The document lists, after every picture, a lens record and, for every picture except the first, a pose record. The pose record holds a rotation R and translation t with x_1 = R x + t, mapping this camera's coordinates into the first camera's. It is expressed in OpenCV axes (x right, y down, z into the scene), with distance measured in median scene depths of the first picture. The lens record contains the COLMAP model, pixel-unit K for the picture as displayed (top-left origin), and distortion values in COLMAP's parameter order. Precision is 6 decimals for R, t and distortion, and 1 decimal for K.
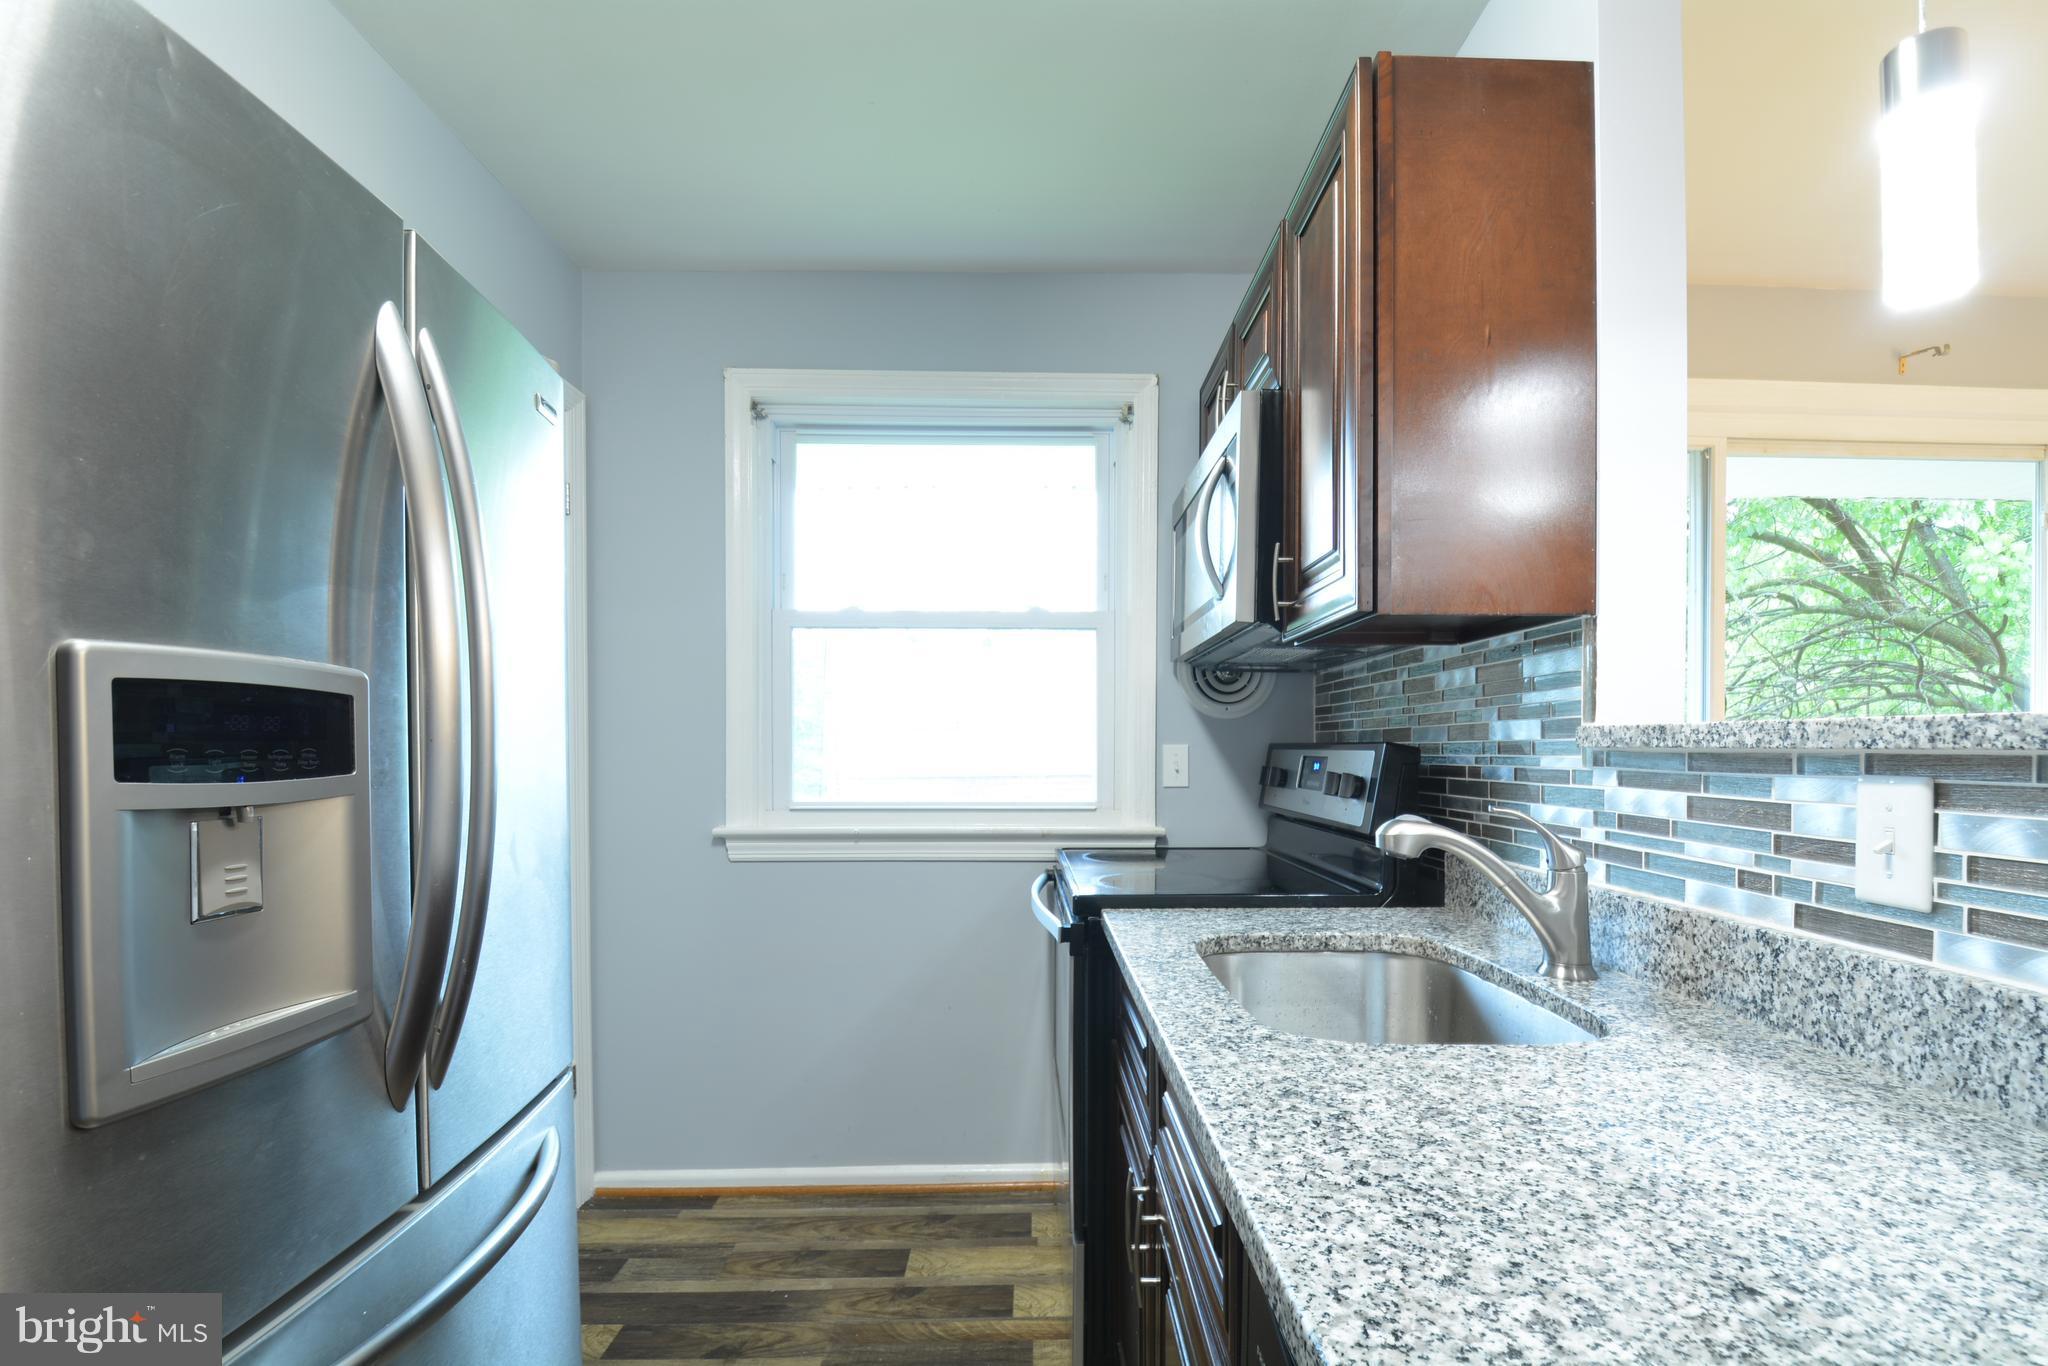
lens RADIAL K [[896.8, 0, 1043.7], [0, 896.8, 761.9], [0, 0, 1]] dist [0.004469, -0.014808]
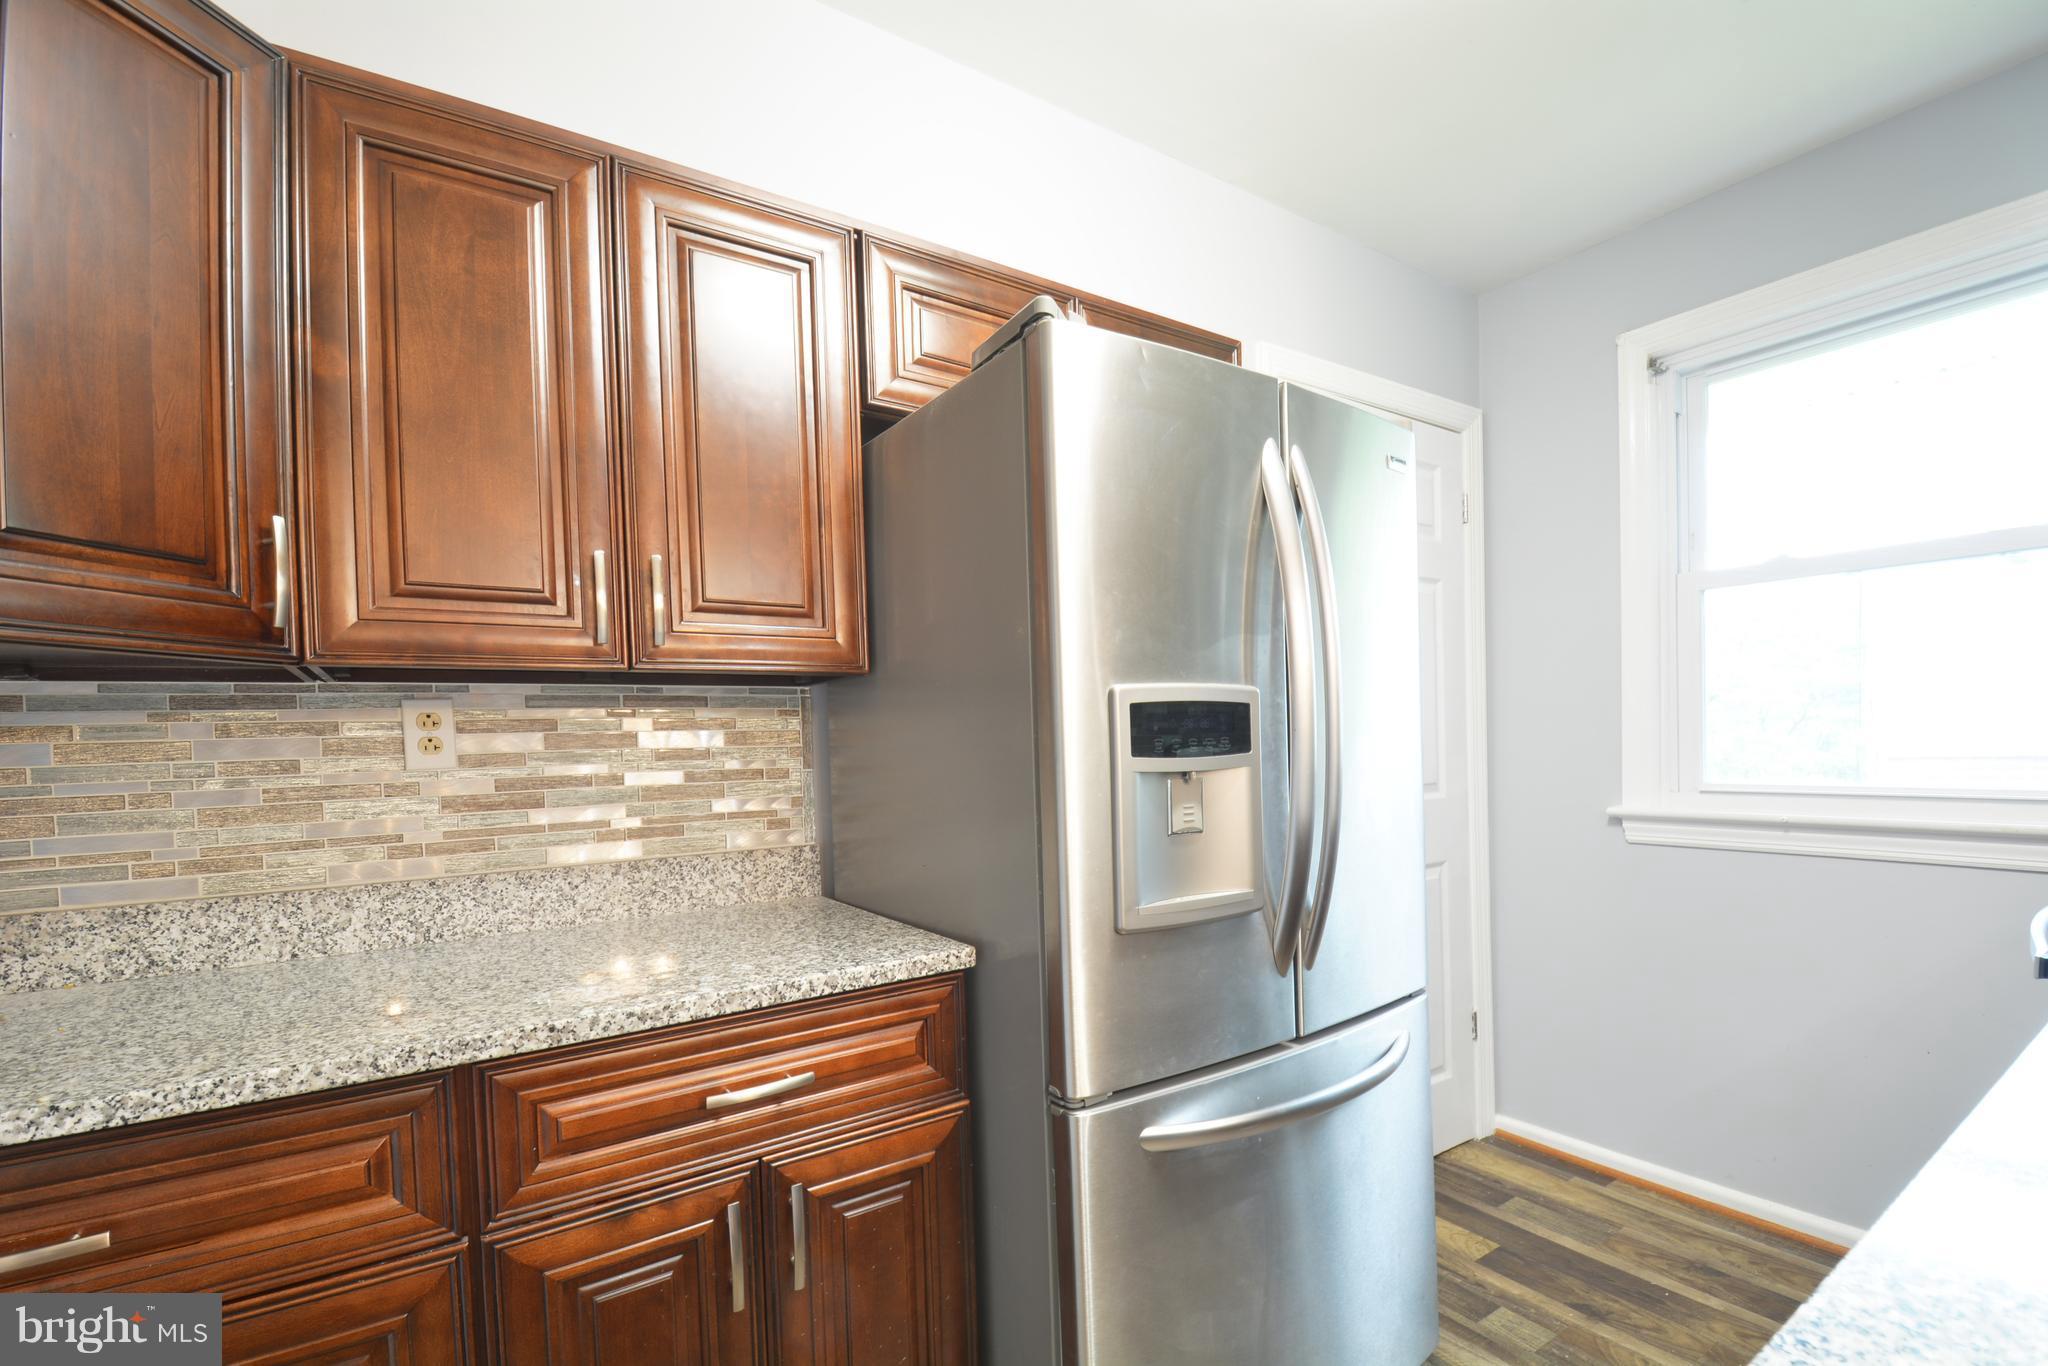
lens RADIAL K [[896.8, 0, 1044.5], [0, 896.8, 764.6], [0, 0, 1]] dist [0.004469, -0.014808]
pose [[0.540104, 0.005333, -0.841581, 0.218651], [0.015079, 0.999758, 0.016013, 0.002355], [0.841463, -0.021338, 0.539893, -0.096063]]
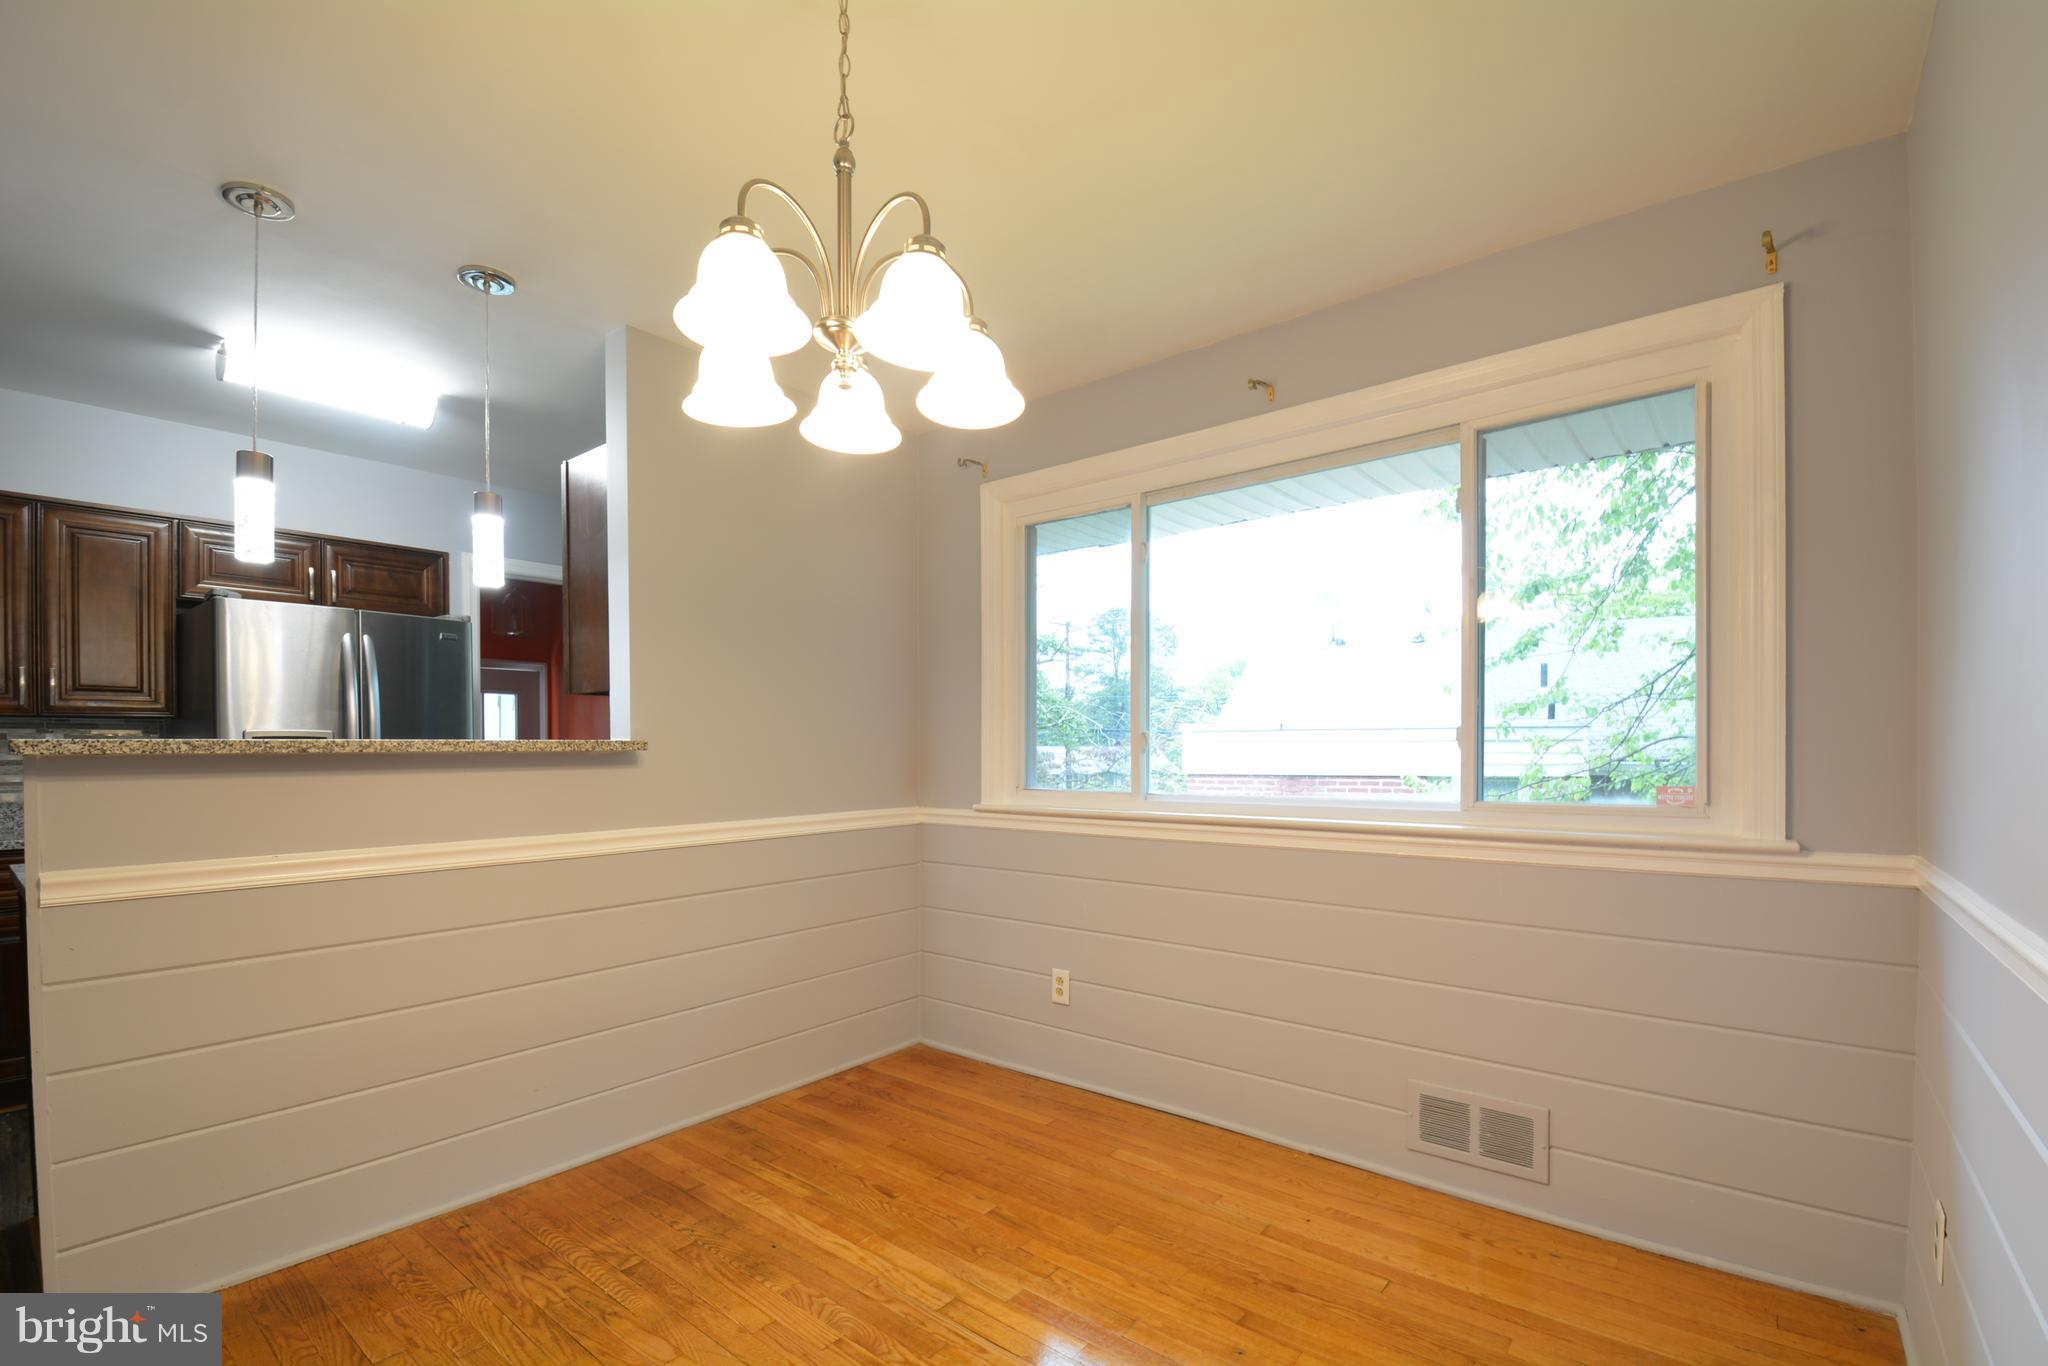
lens RADIAL K [[896.8, 0, 1042.2], [0, 896.8, 763.1], [0, 0, 1]] dist [0.004469, -0.014808]
pose [[0.770432, 0.011111, -0.637426, 2.608236], [-0.010181, 0.999935, 0.005124, -0.002921], [0.637441, 0.002541, 0.770495, -0.042020]]
